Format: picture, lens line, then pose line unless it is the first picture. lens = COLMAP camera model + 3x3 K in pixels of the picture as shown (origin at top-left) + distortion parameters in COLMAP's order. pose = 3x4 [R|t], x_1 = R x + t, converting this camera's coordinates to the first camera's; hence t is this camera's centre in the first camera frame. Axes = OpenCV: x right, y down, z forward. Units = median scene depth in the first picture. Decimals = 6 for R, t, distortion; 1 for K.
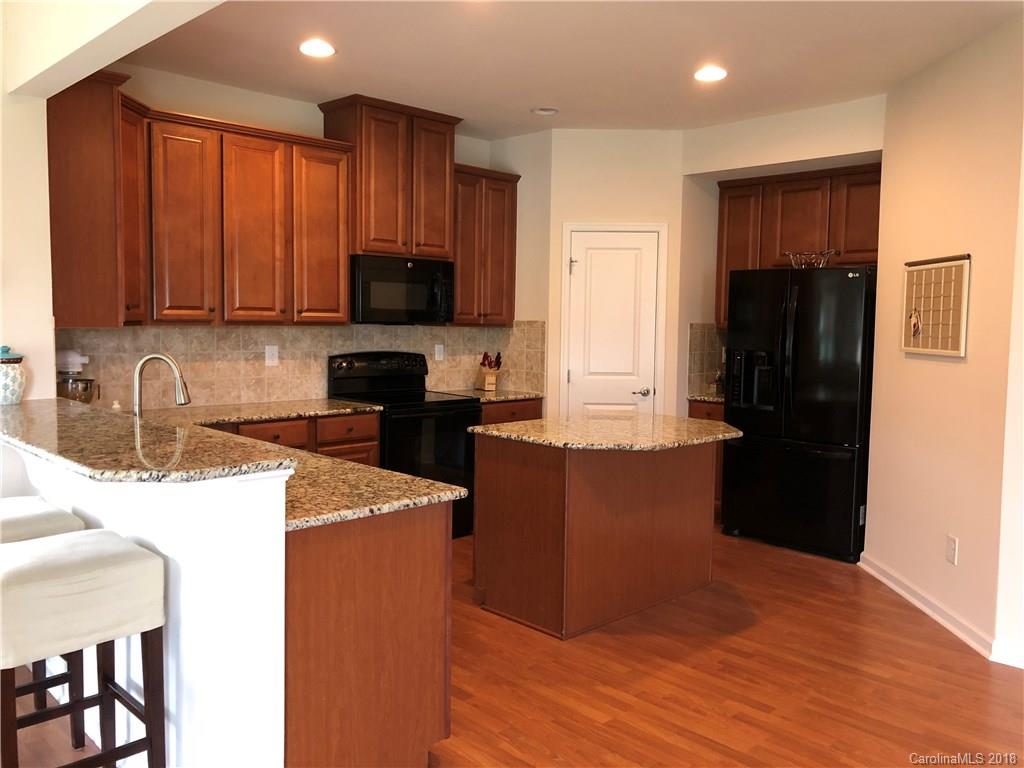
lens RADIAL K [[840.5, 0, 512.0], [0, 840.5, 384.0], [0, 0, 1]] dist [0.081899, -0.099193]
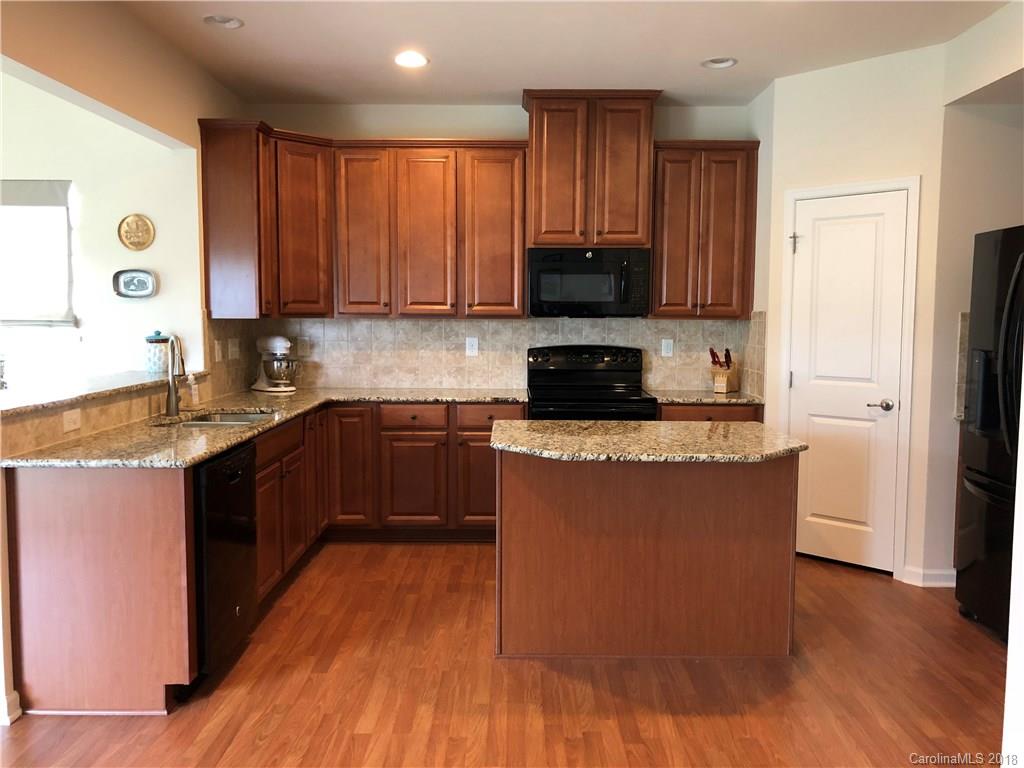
lens RADIAL K [[839.1, 0, 512.0], [0, 839.1, 384.0], [0, 0, 1]] dist [0.090972, -0.111210]
pose [[0.708833, 0.047260, -0.703791, 0.526969], [-0.049778, 0.998617, 0.016923, -0.006127], [0.703617, 0.023038, 0.710205, 0.269879]]
